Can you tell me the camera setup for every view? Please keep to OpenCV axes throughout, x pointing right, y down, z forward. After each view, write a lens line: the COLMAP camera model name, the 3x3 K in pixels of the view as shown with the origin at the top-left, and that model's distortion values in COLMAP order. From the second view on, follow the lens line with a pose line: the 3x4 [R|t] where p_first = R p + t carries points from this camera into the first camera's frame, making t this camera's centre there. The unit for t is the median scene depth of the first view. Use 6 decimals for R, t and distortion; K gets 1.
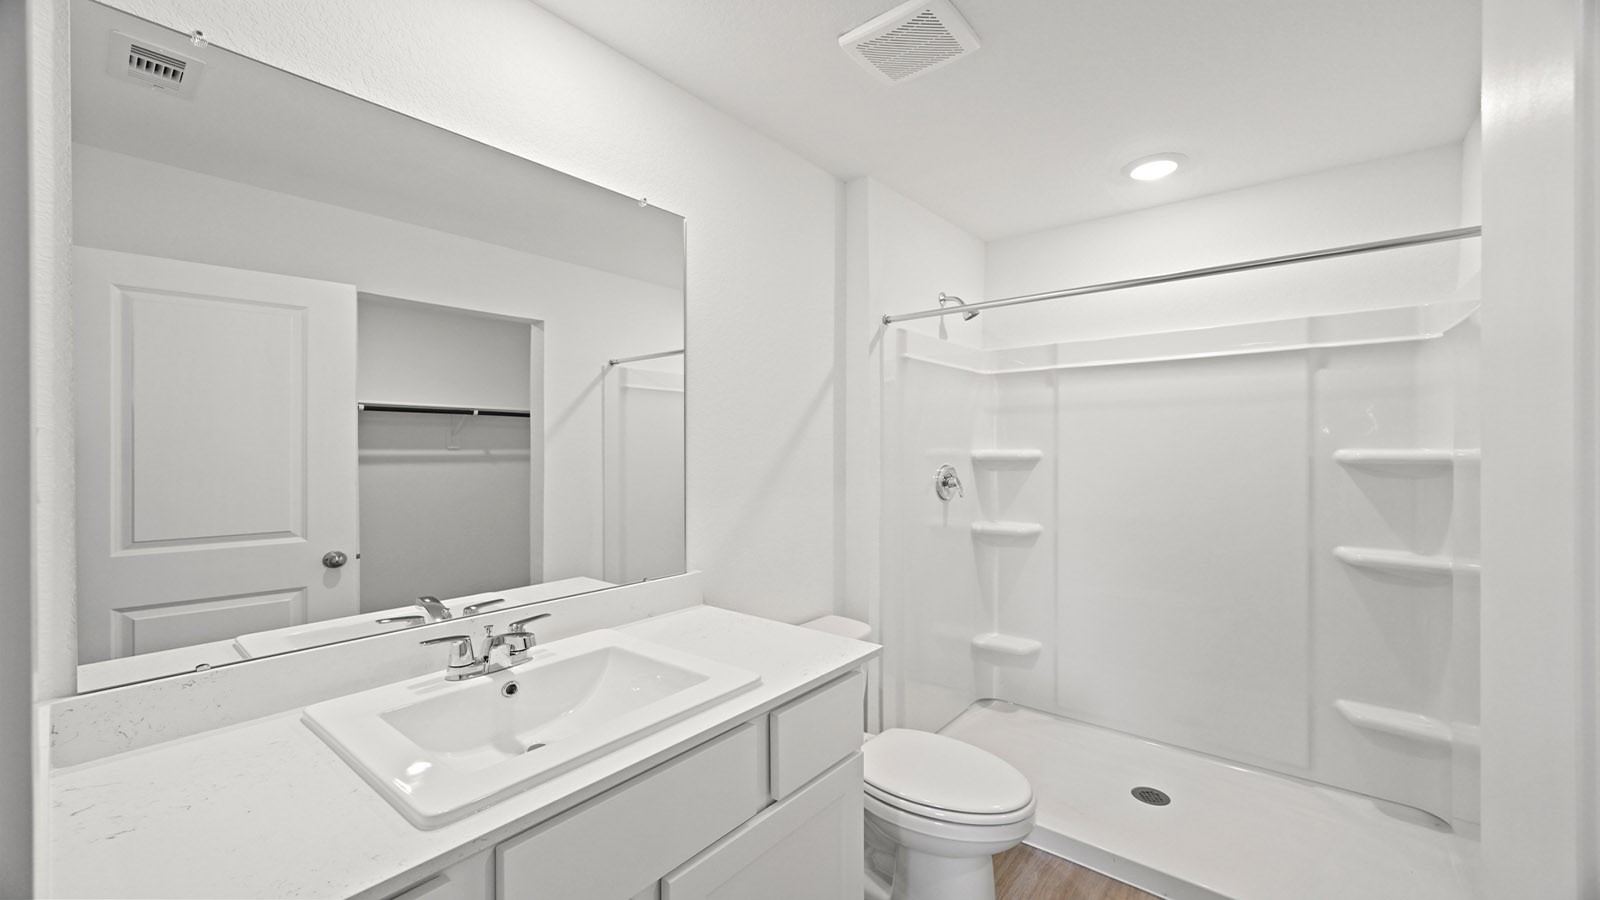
lens RADIAL K [[628.1, 0, 800.0], [0, 628.1, 450.0], [0, 0, 1]] dist [-0.000364, -0.000008]
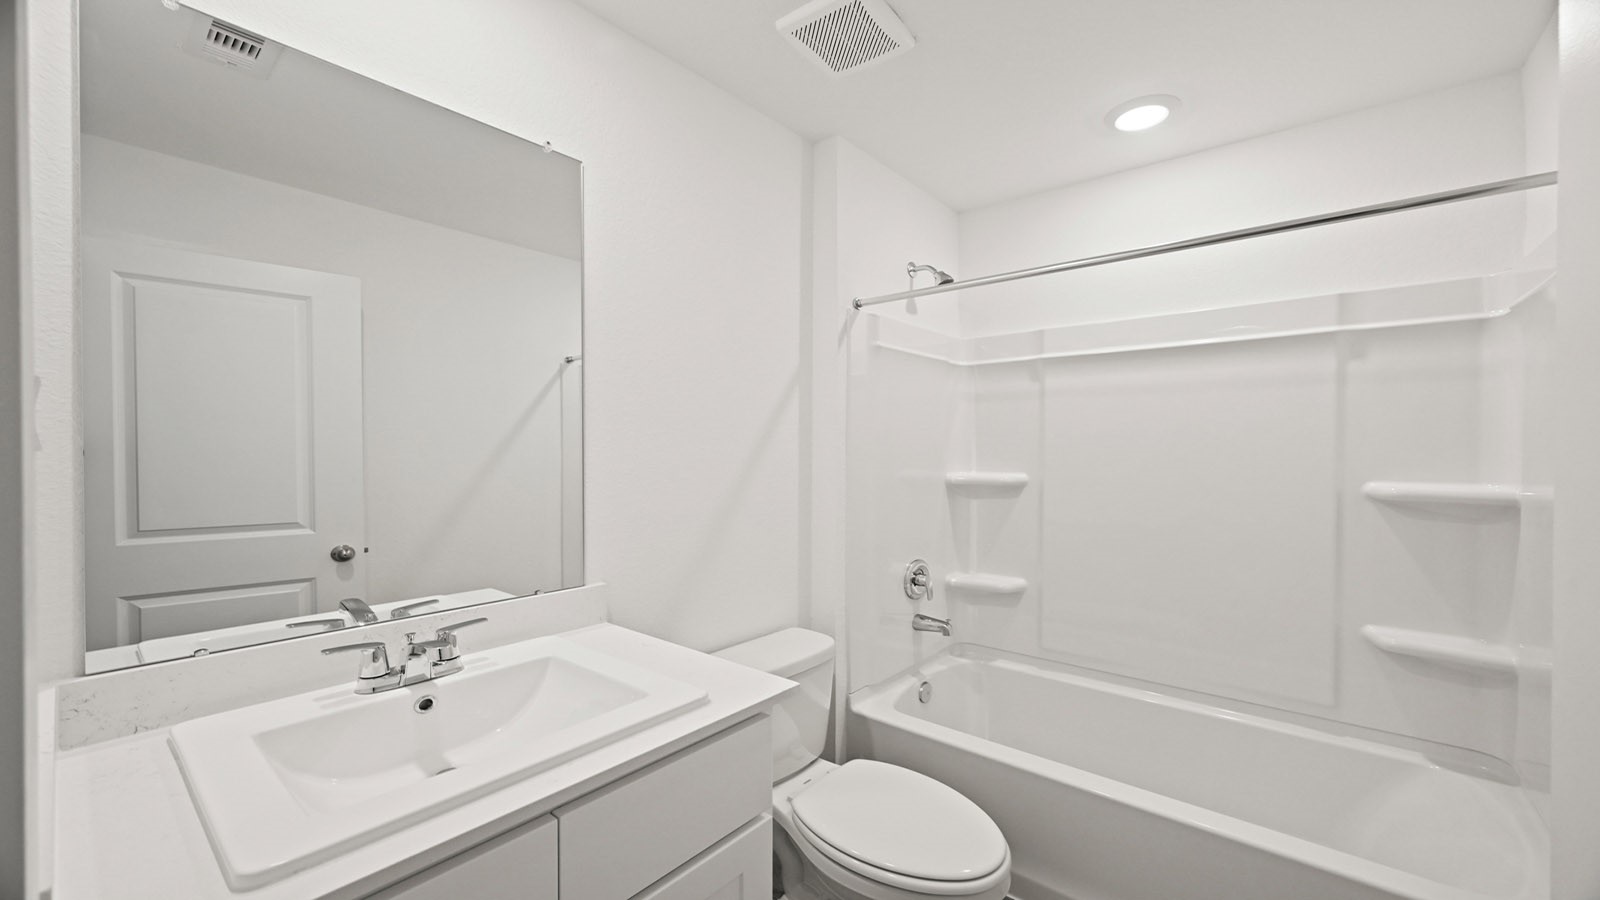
lens RADIAL K [[619.9, 0, 796.7], [0, 619.9, 471.2], [0, 0, 1]] dist [-0.000204, -0.000112]
pose [[0.999760, 0.016265, -0.014648, 0.075732], [-0.015794, 0.999373, 0.031703, 0.006767], [0.015154, -0.031464, 0.999390, 0.113546]]
